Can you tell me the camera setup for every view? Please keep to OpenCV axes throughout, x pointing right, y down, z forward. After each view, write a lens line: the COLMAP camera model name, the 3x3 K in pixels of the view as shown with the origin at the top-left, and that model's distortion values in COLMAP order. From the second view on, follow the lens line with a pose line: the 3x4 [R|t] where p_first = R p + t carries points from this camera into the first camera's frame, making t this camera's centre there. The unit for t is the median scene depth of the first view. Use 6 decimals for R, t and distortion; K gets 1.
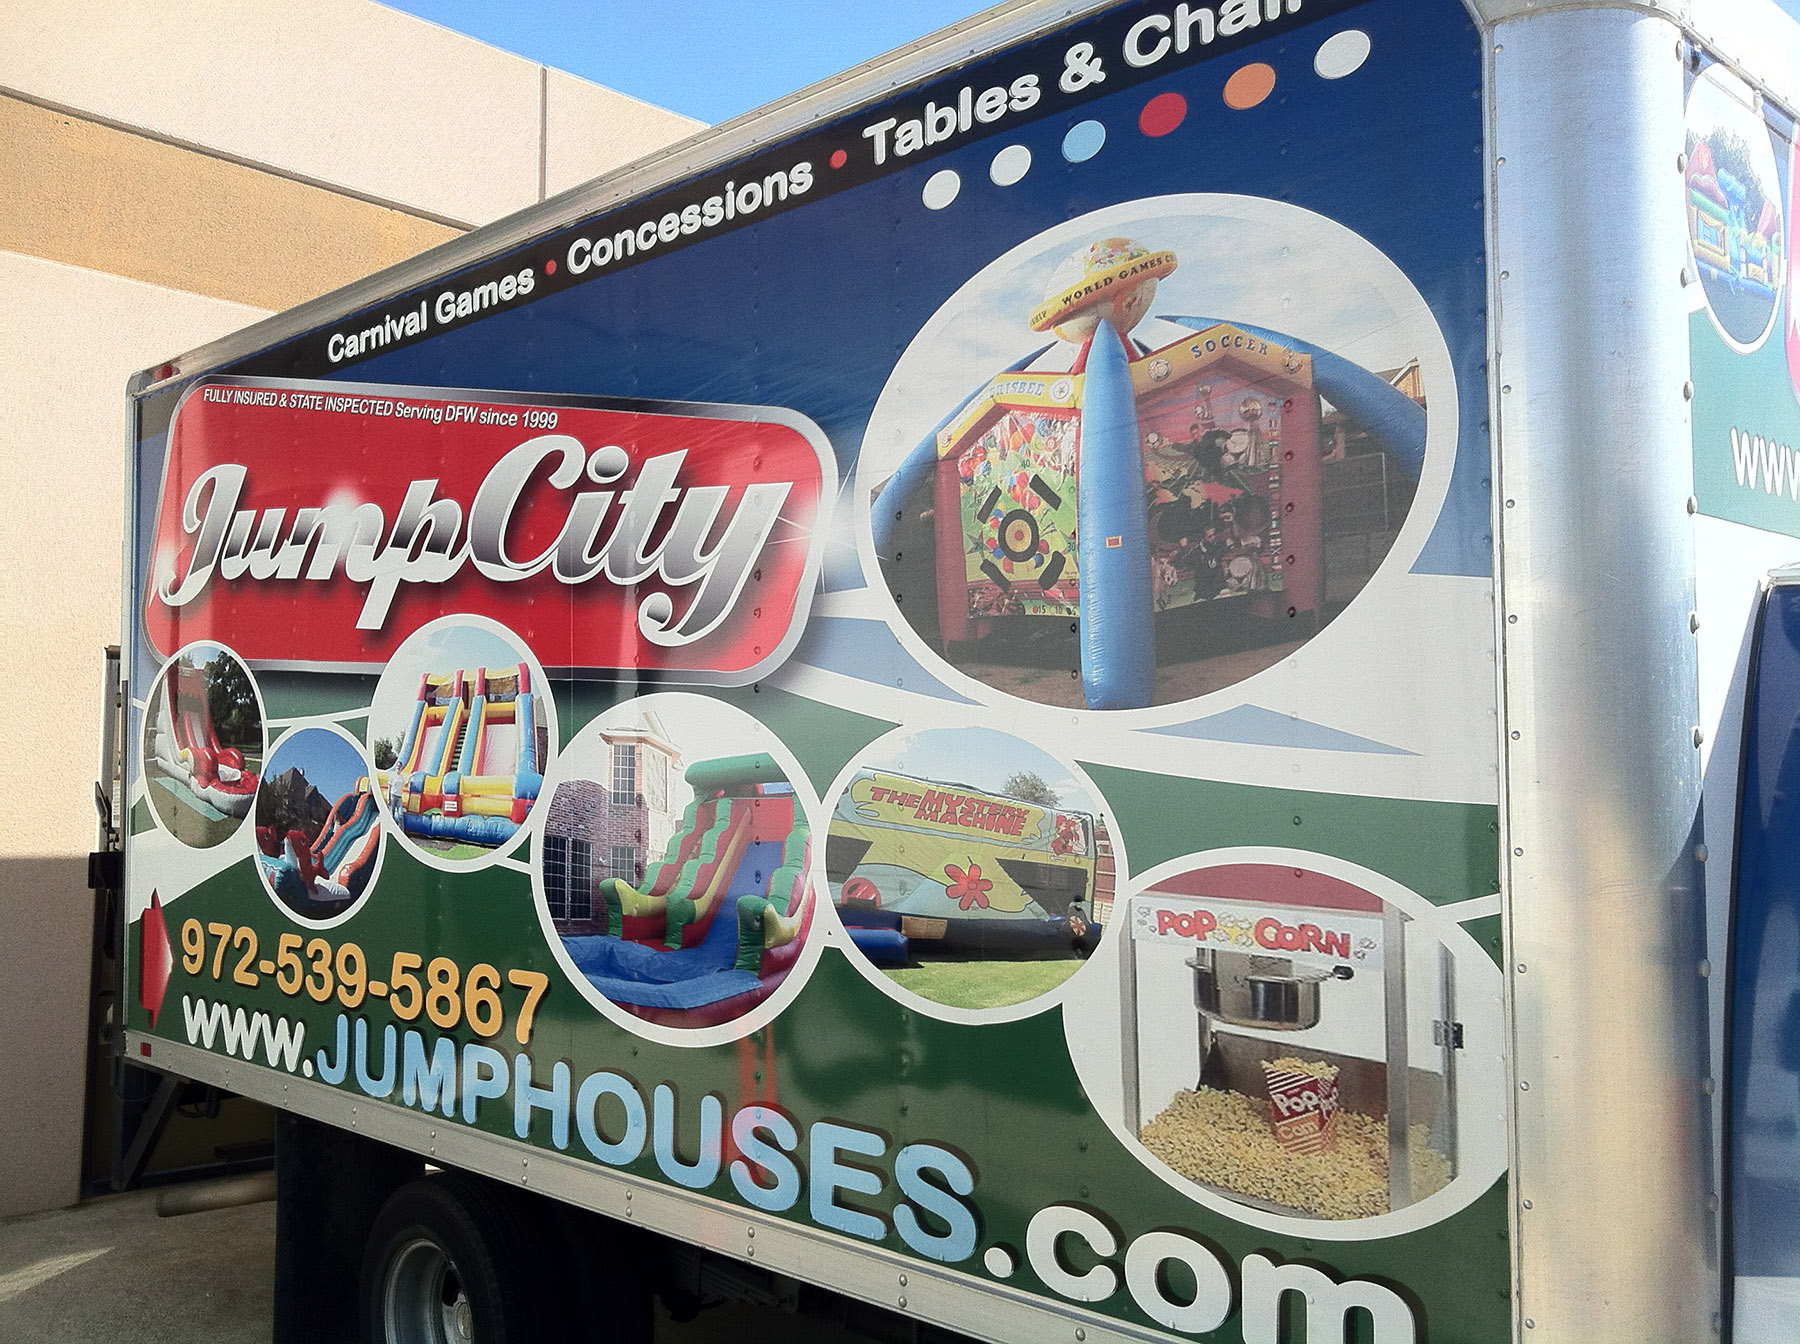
lens RADIAL K [[1581.3, 0, 900.0], [0, 1581.3, 672.0], [0, 0, 1]] dist [0.003281, -0.028101]
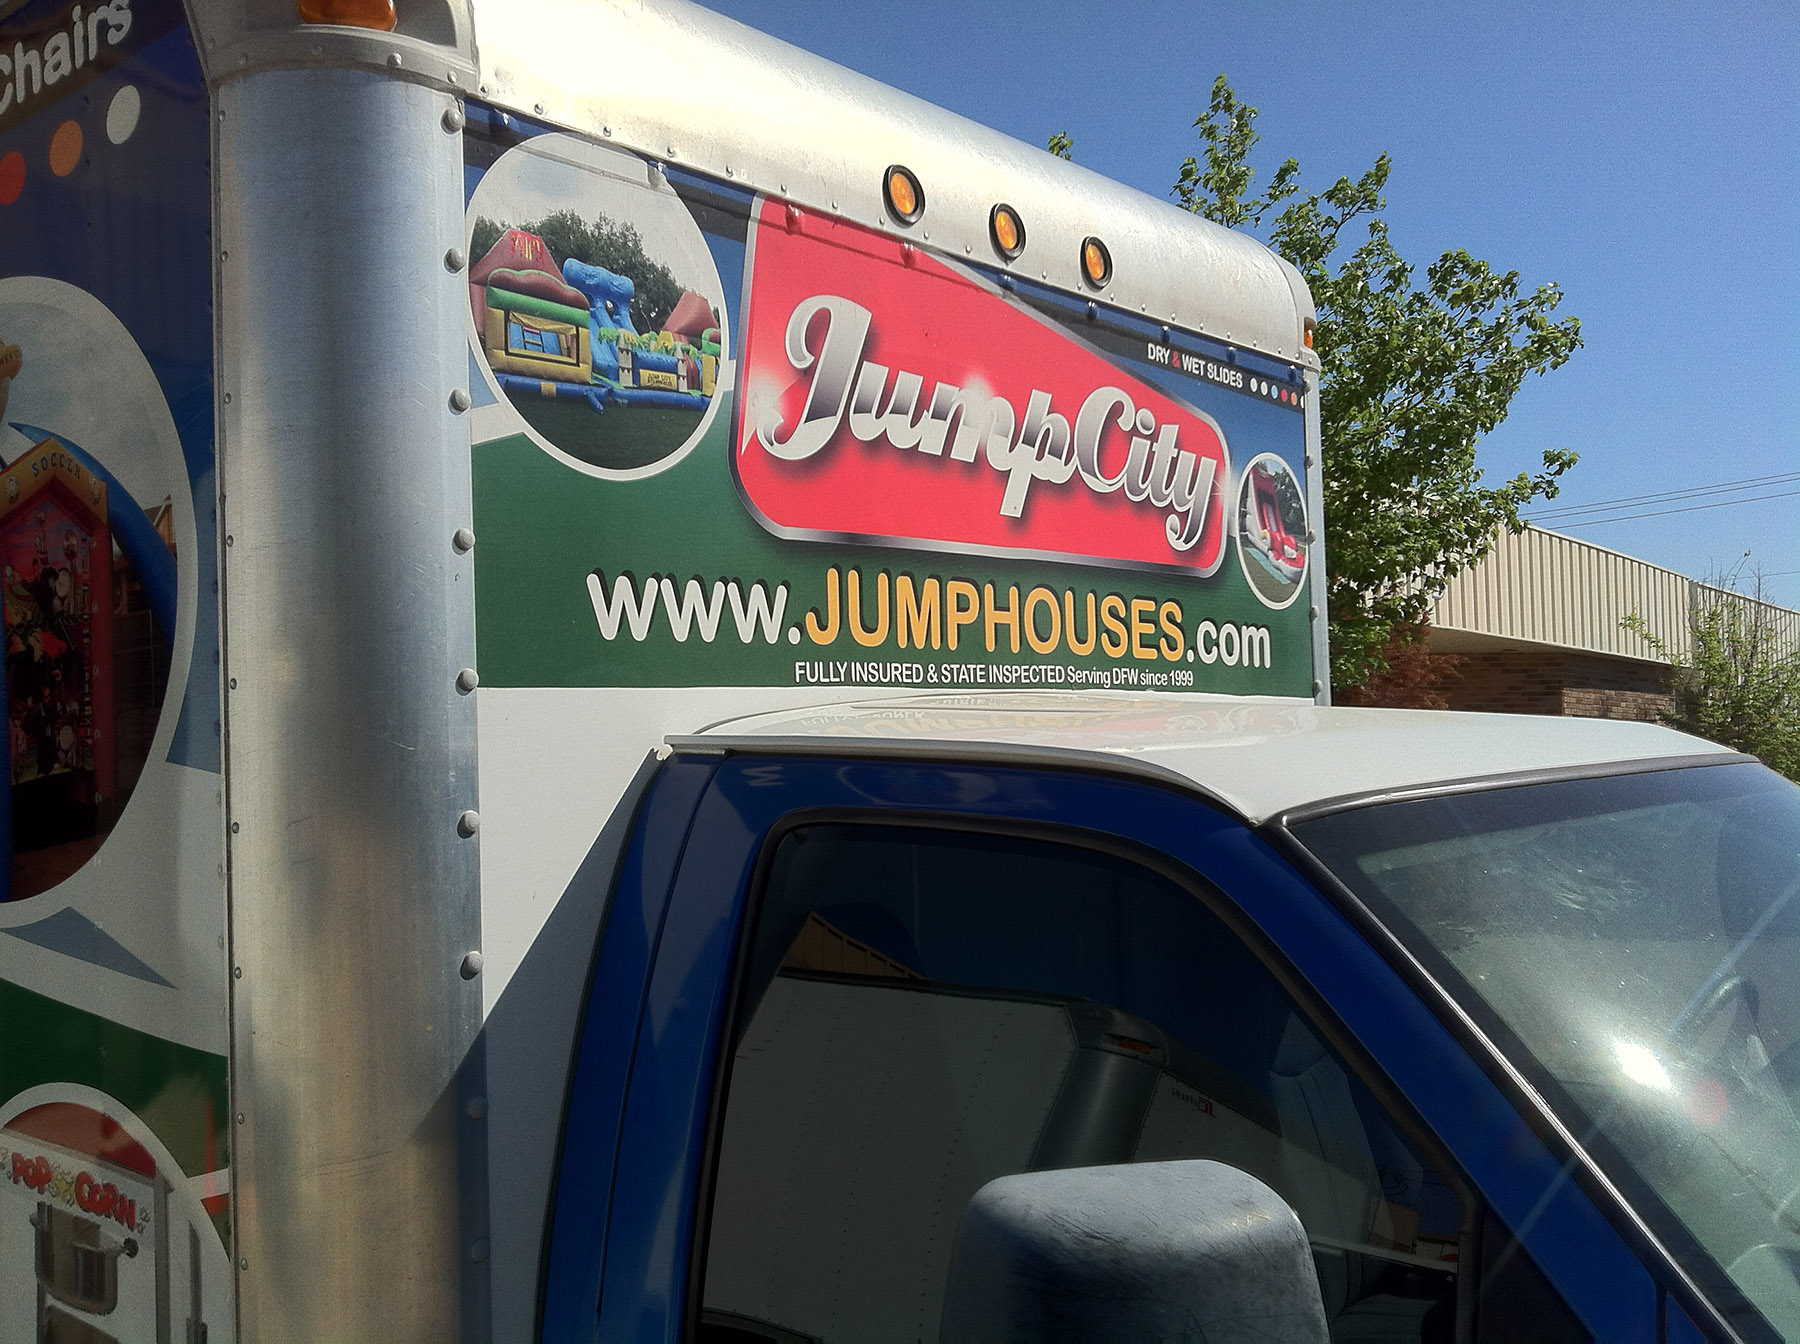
lens RADIAL K [[1581.3, 0, 900.0], [0, 1581.3, 672.0], [0, 0, 1]] dist [0.003281, -0.028101]
pose [[0.993682, -0.020539, 0.110333, 0.567728], [0.020040, 0.999783, 0.005632, -0.098725], [-0.110424, -0.003385, 0.993879, 0.147137]]
